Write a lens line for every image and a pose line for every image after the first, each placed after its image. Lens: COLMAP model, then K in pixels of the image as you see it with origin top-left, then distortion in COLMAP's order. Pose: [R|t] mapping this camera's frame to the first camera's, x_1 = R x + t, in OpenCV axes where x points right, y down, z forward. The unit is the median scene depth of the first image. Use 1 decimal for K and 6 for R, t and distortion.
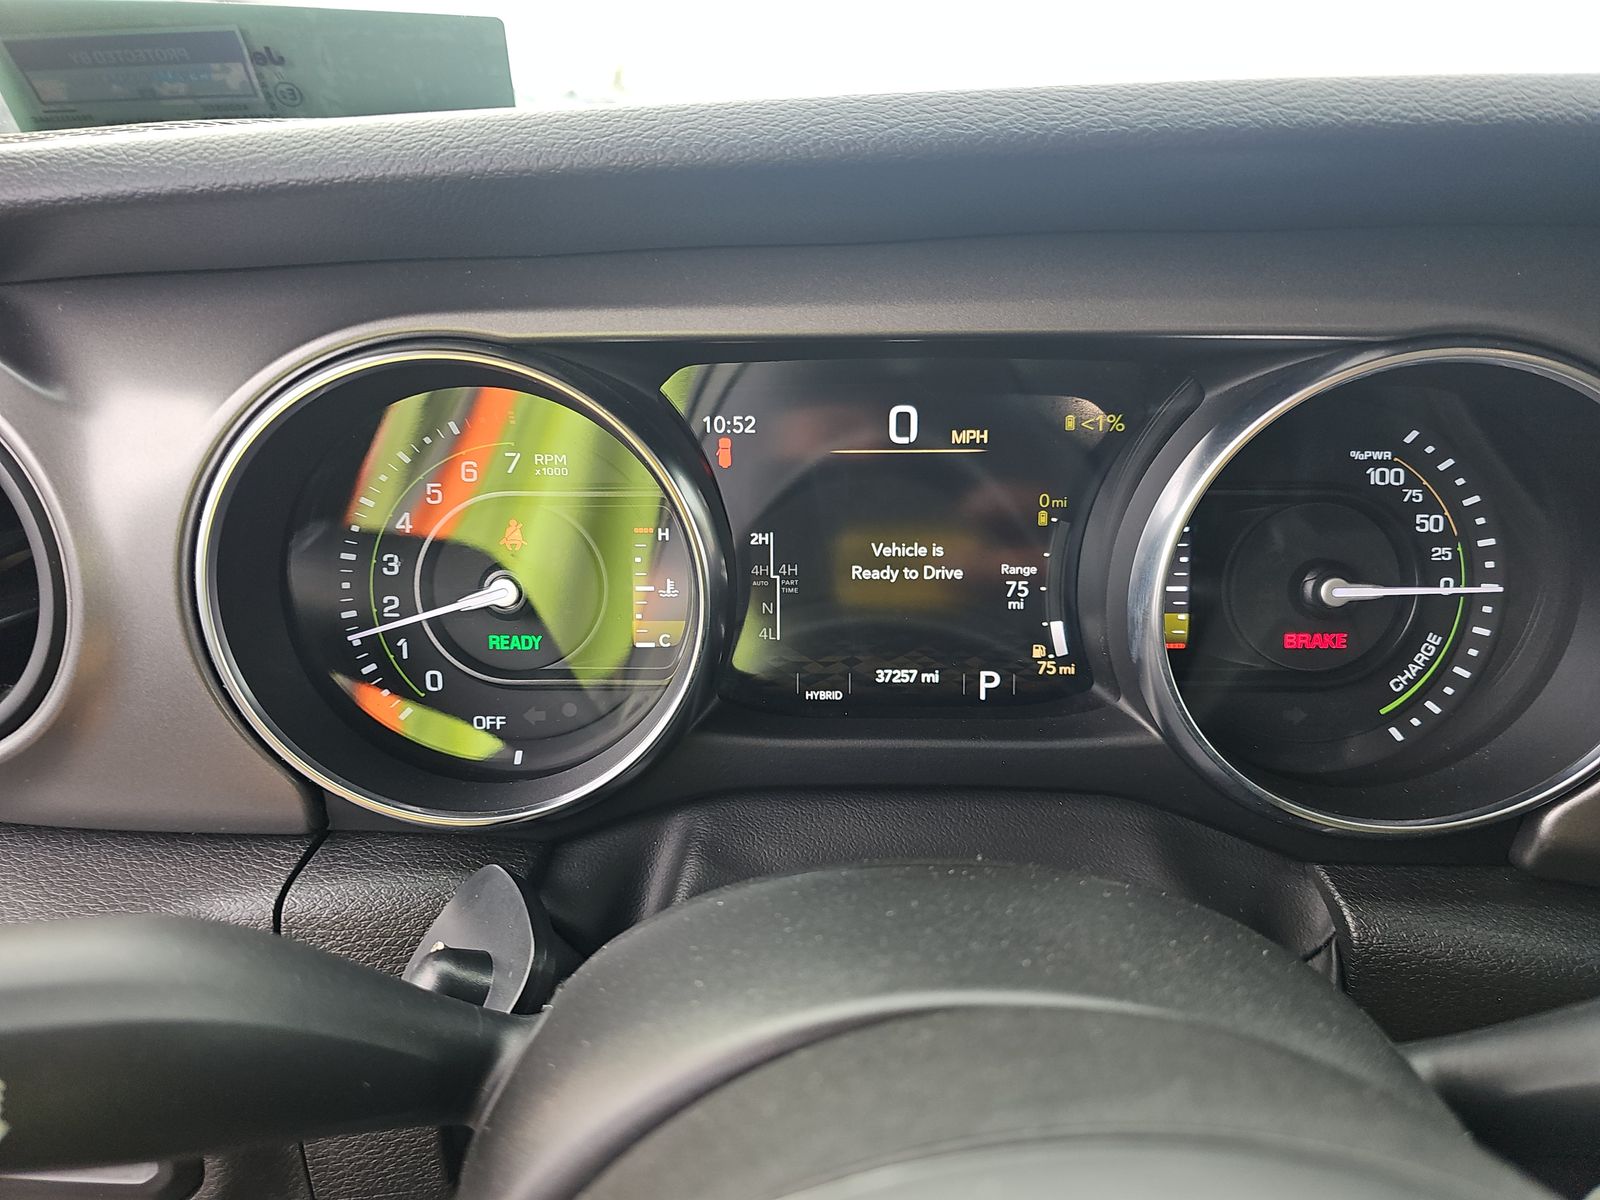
lens RADIAL K [[1068.3, 0, 804.1], [0, 1068.3, 603.4], [0, 0, 1]] dist [0.041449, -0.040787]
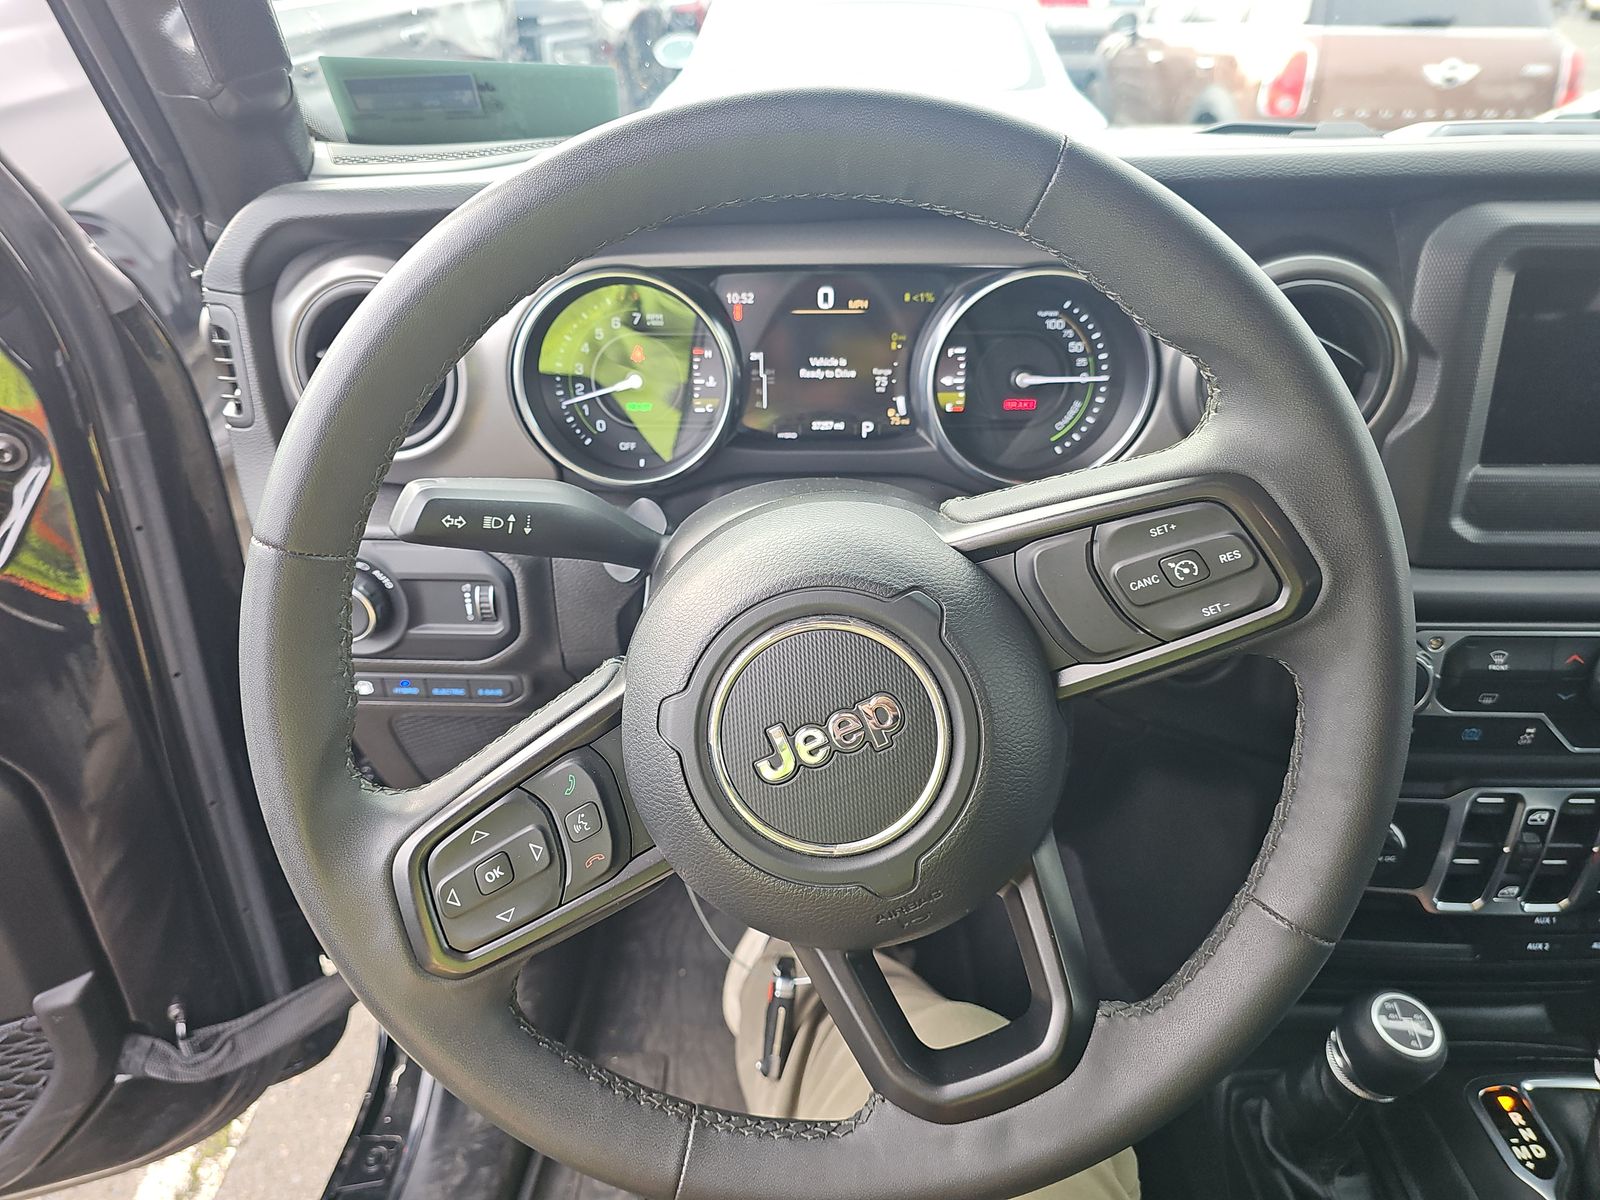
lens RADIAL K [[1068.3, 0, 783.1], [0, 1068.3, 599.7], [0, 0, 1]] dist [0.041449, -0.040787]
pose [[0.999388, 0.005835, -0.034494, 0.086019], [-0.001061, 0.990594, 0.136828, 0.122406], [0.034968, -0.136708, 0.989994, -1.103670]]
